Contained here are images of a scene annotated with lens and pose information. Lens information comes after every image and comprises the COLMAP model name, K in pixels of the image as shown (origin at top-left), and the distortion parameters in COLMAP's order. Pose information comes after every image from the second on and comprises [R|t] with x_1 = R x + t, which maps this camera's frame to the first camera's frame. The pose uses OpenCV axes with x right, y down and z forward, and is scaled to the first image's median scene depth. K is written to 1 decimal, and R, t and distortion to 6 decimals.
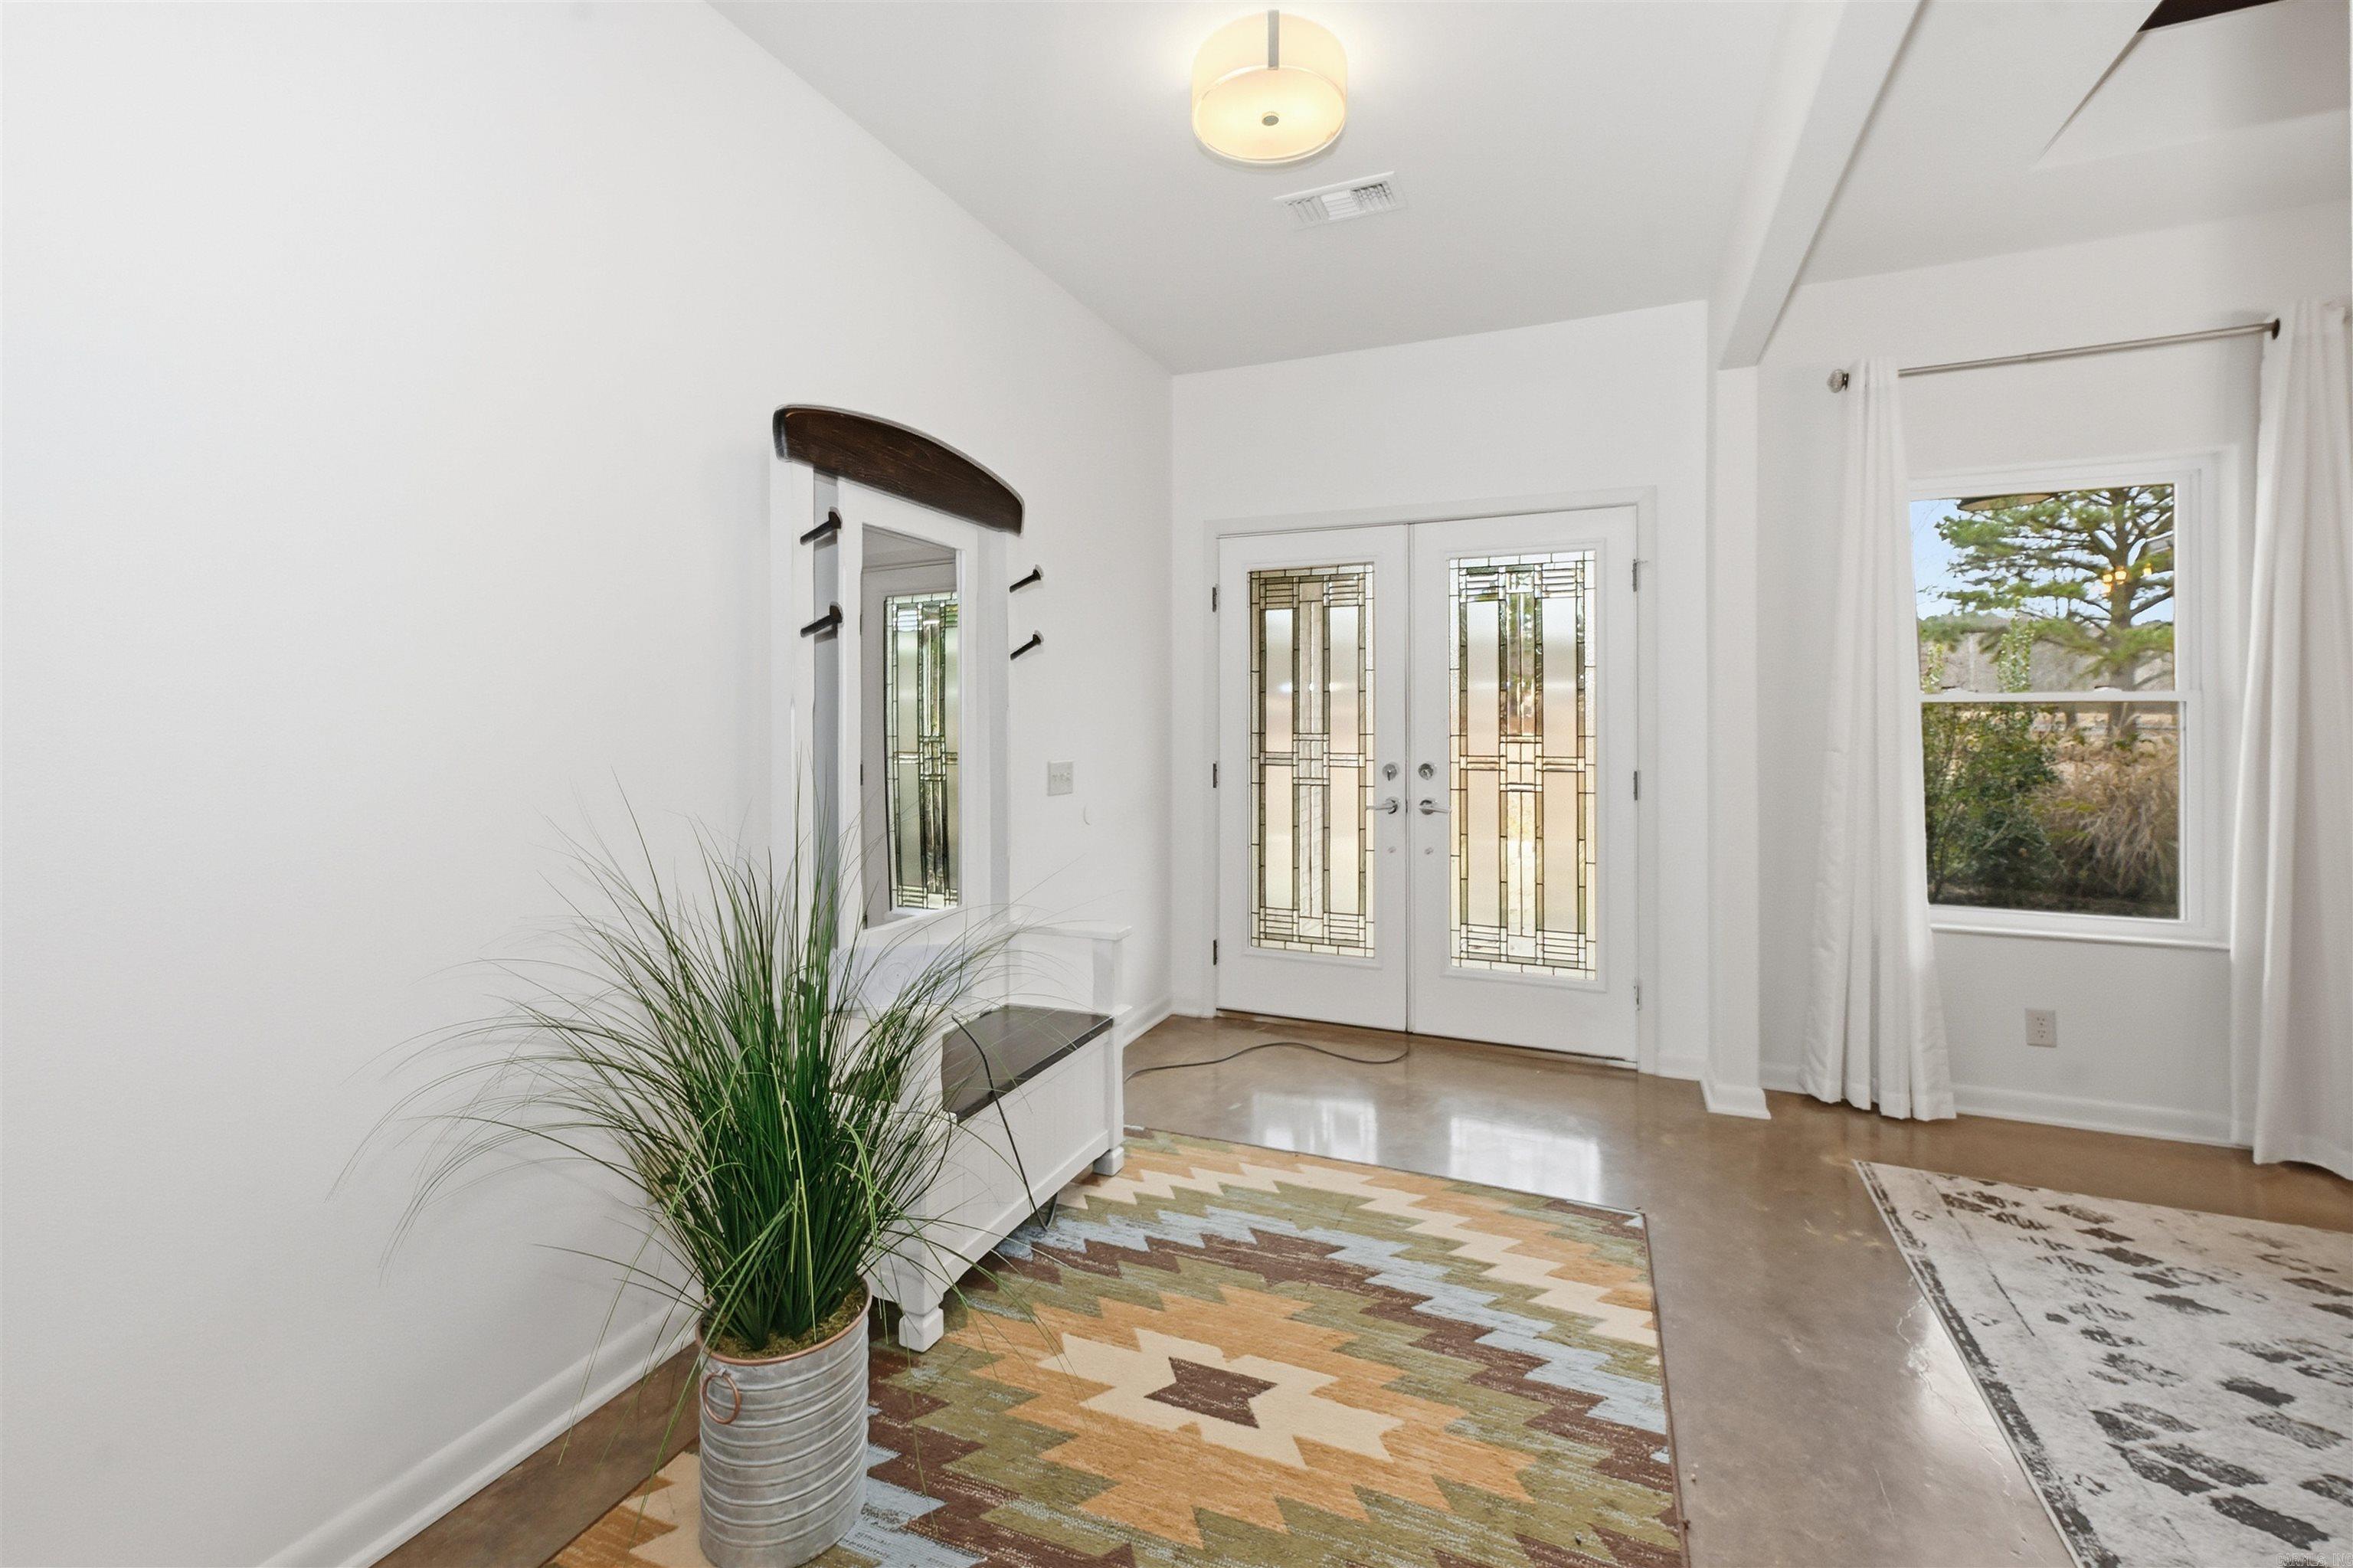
lens RADIAL K [[994.0, 0, 1177.8], [0, 994.0, 749.5], [0, 0, 1]] dist [-0.001527, -0.000191]
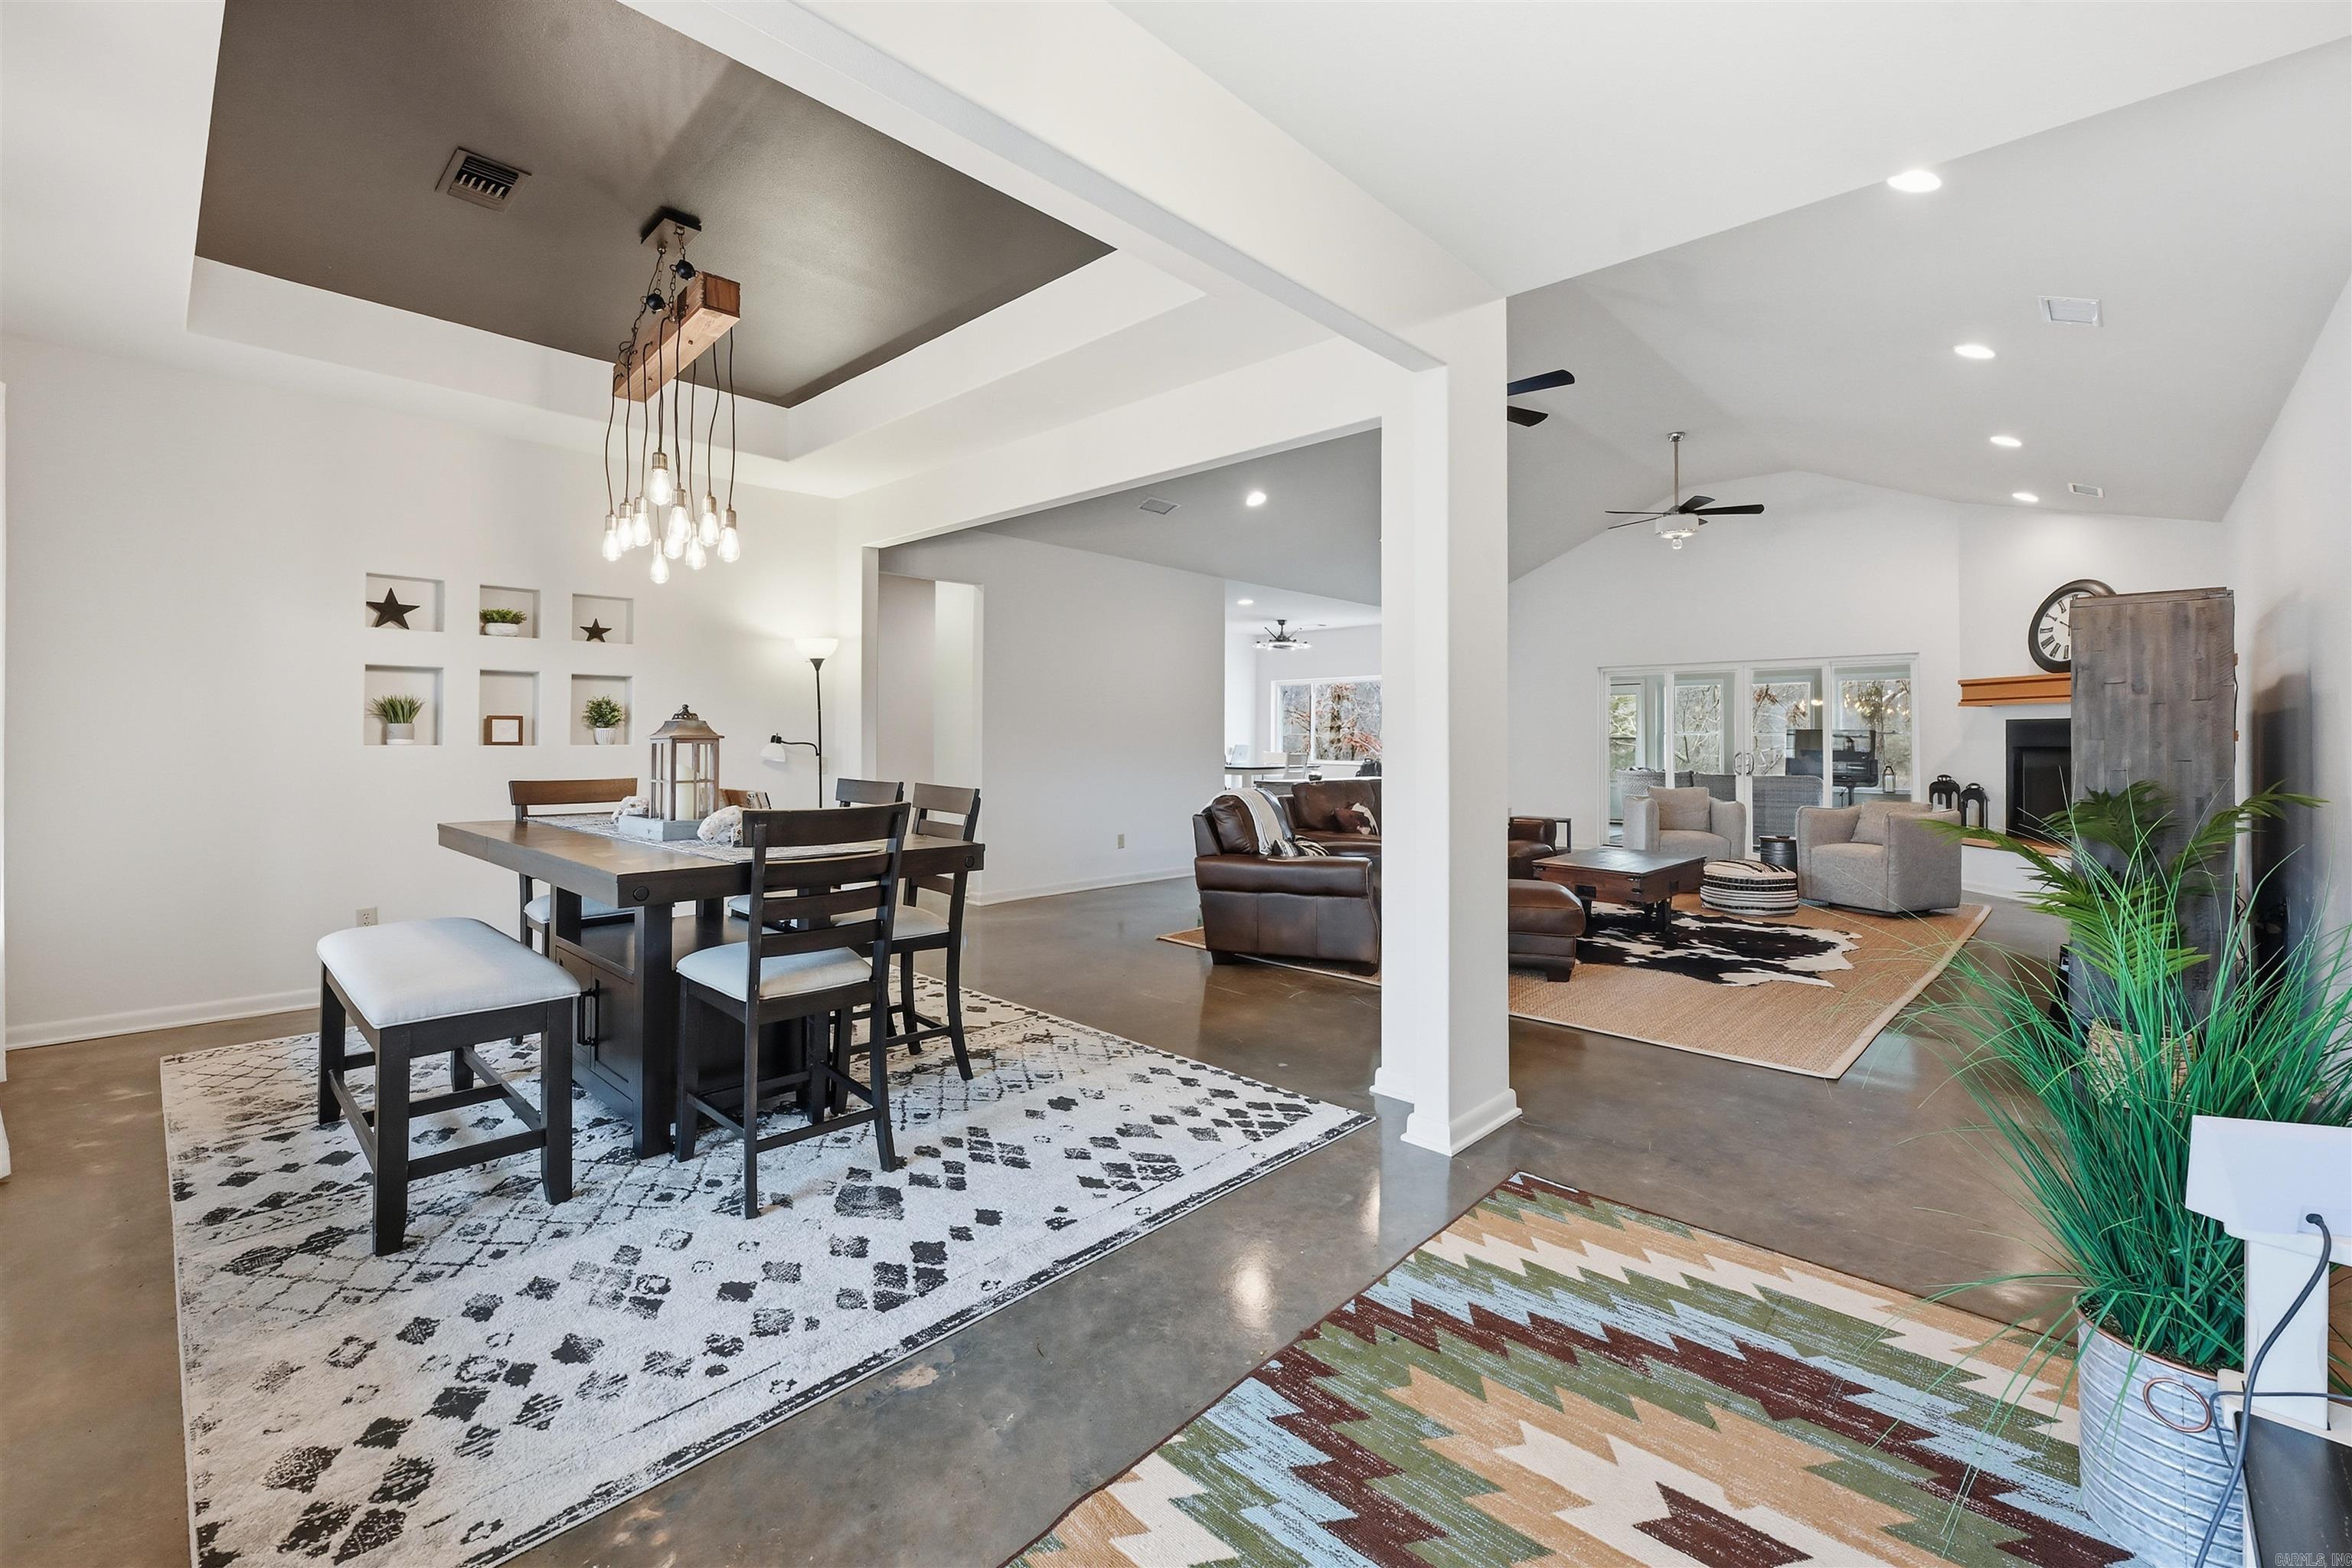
lens RADIAL K [[980.5, 0, 1177.4], [0, 980.5, 731.8], [0, 0, 1]] dist [0.000226, -0.000159]
pose [[-0.934850, -0.002654, 0.355033, 0.132357], [0.008233, 0.999541, 0.029150, -0.047330], [-0.354947, 0.030174, -0.934399, 1.491256]]
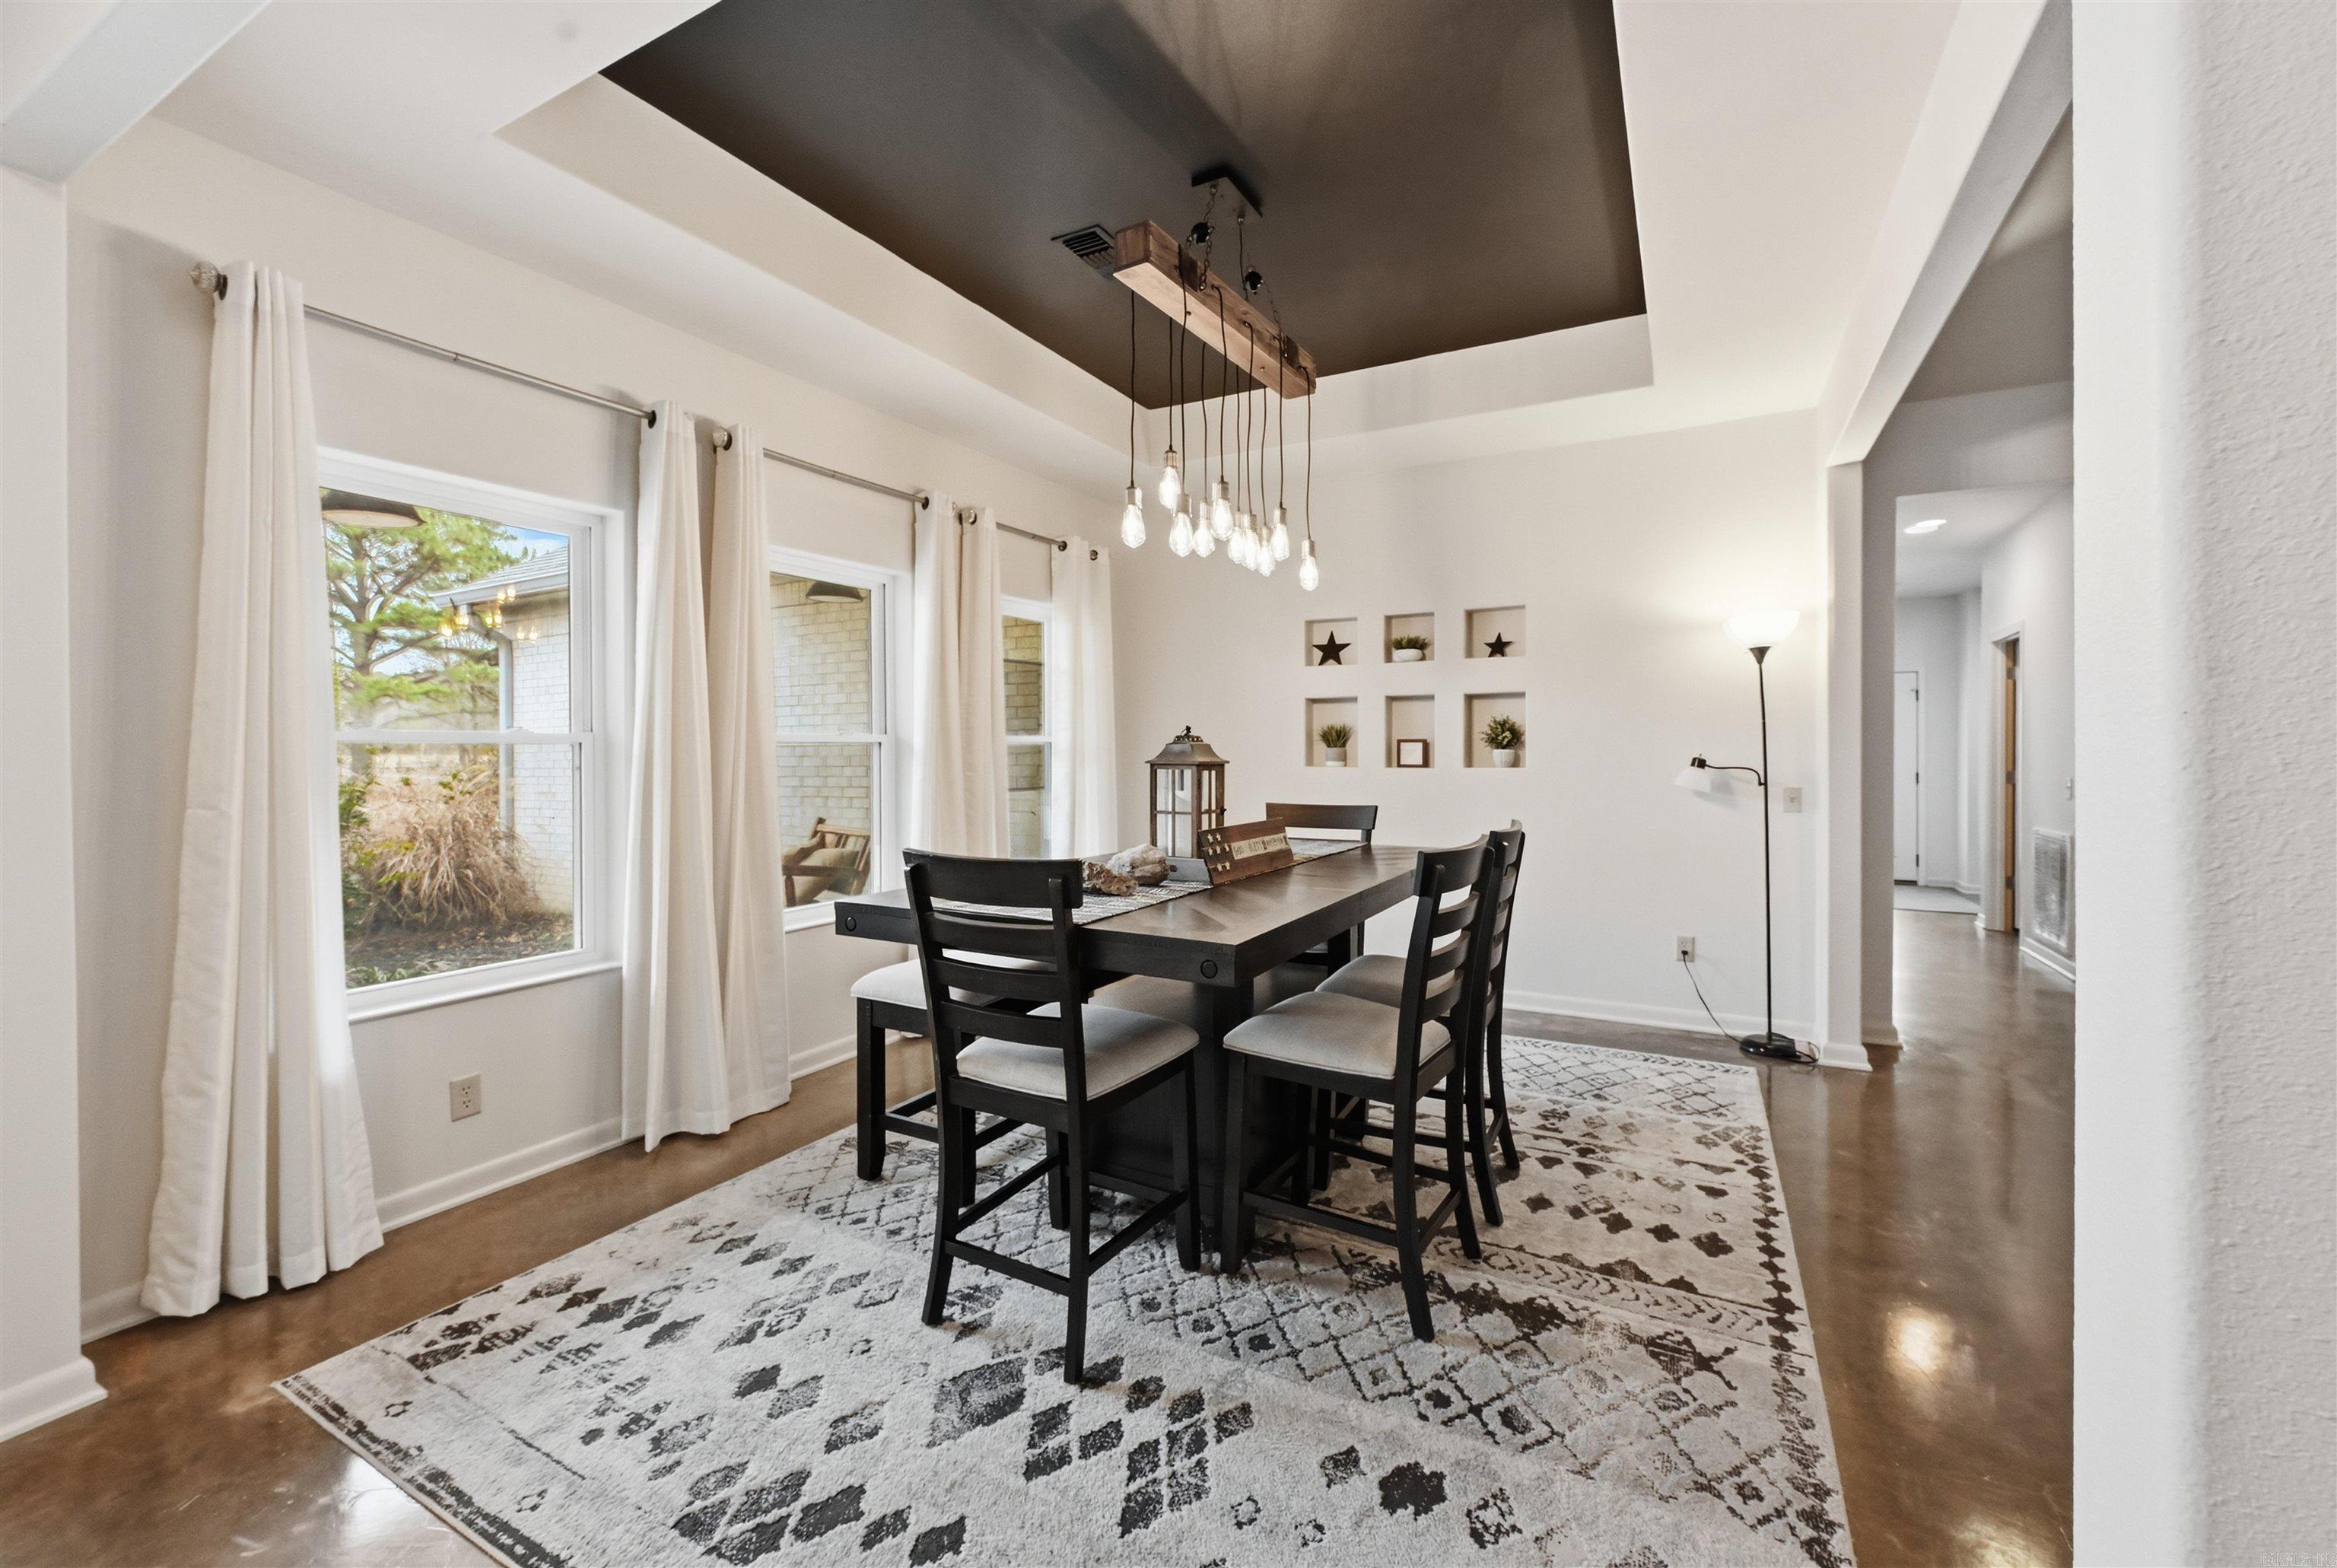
lens RADIAL K [[947.9, 0, 1169.2], [0, 947.9, 753.2], [0, 0, 1]] dist [0.001774, -0.000064]
pose [[0.097899, -0.000371, 0.995196, 0.080261], [0.038020, 0.999271, -0.003368, -0.013030], [-0.994470, 0.038167, 0.097841, 0.334431]]
